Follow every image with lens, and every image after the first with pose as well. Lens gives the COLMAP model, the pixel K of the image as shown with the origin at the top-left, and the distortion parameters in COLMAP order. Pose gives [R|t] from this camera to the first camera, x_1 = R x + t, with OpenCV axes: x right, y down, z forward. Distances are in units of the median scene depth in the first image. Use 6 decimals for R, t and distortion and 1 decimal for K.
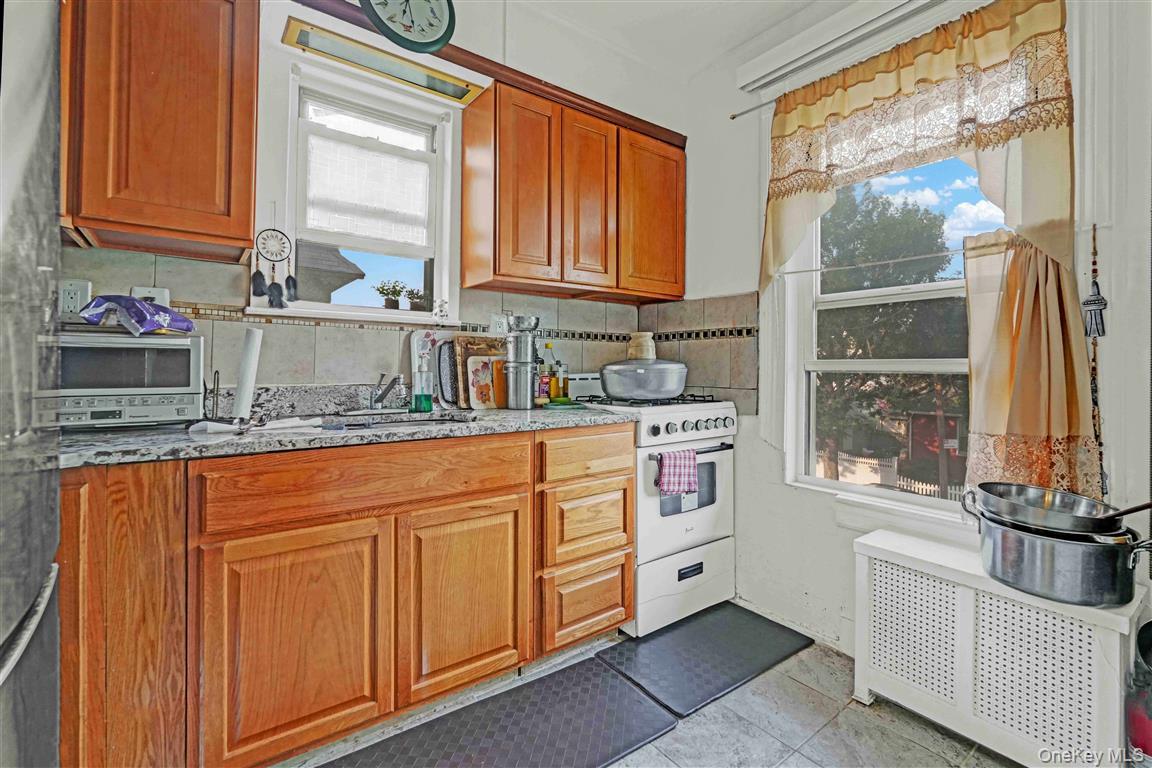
lens RADIAL K [[505.5, 0, 570.0], [0, 505.5, 366.6], [0, 0, 1]] dist [-0.007966, 0.005756]
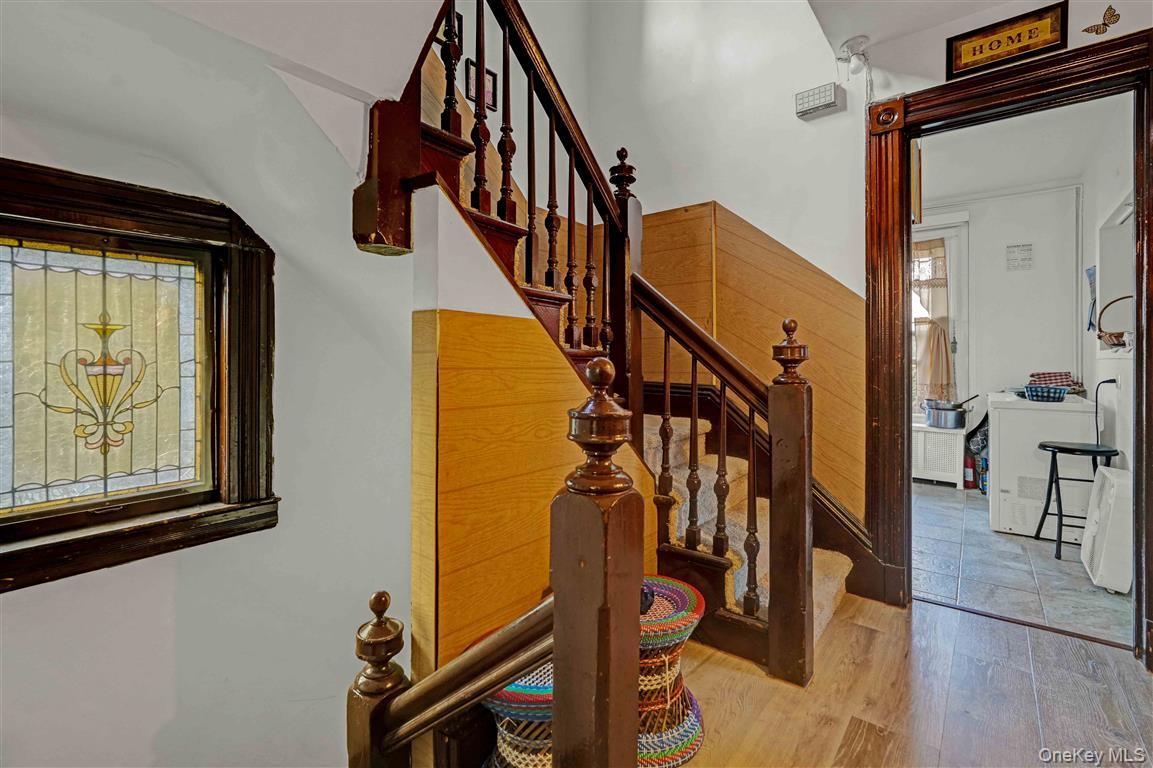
lens RADIAL K [[506.0, 0, 571.5], [0, 506.0, 357.9], [0, 0, 1]] dist [-0.007966, 0.005756]
pose [[0.973779, -0.000450, 0.227496, -1.654210], [0.000521, 1.000000, -0.000252, -0.021272], [-0.227495, 0.000364, 0.973779, -1.266767]]
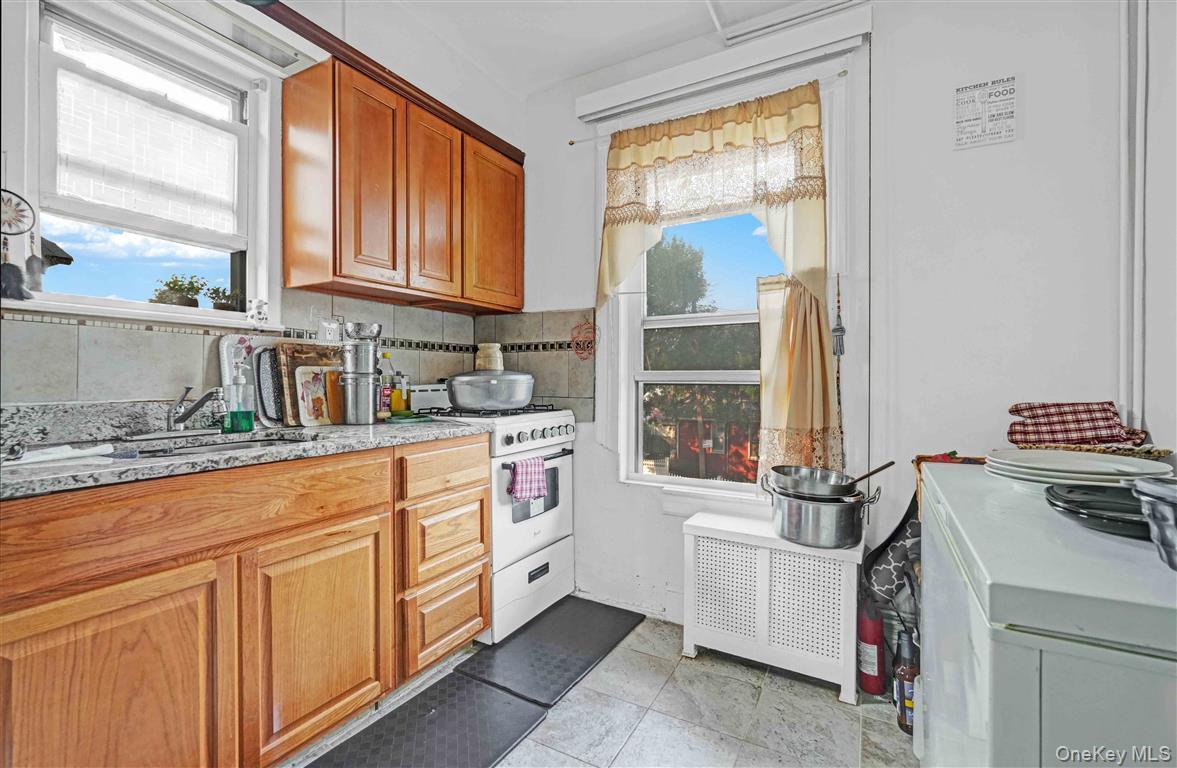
lens RADIAL K [[505.9, 0, 588.9], [0, 505.9, 384.1], [0, 0, 1]] dist [-0.004055, 0.003814]
pose [[0.920086, -0.008029, 0.391635, -0.100759], [0.002781, 0.999899, 0.013965, -0.000466], [-0.391707, -0.011759, 0.920015, -0.005175]]
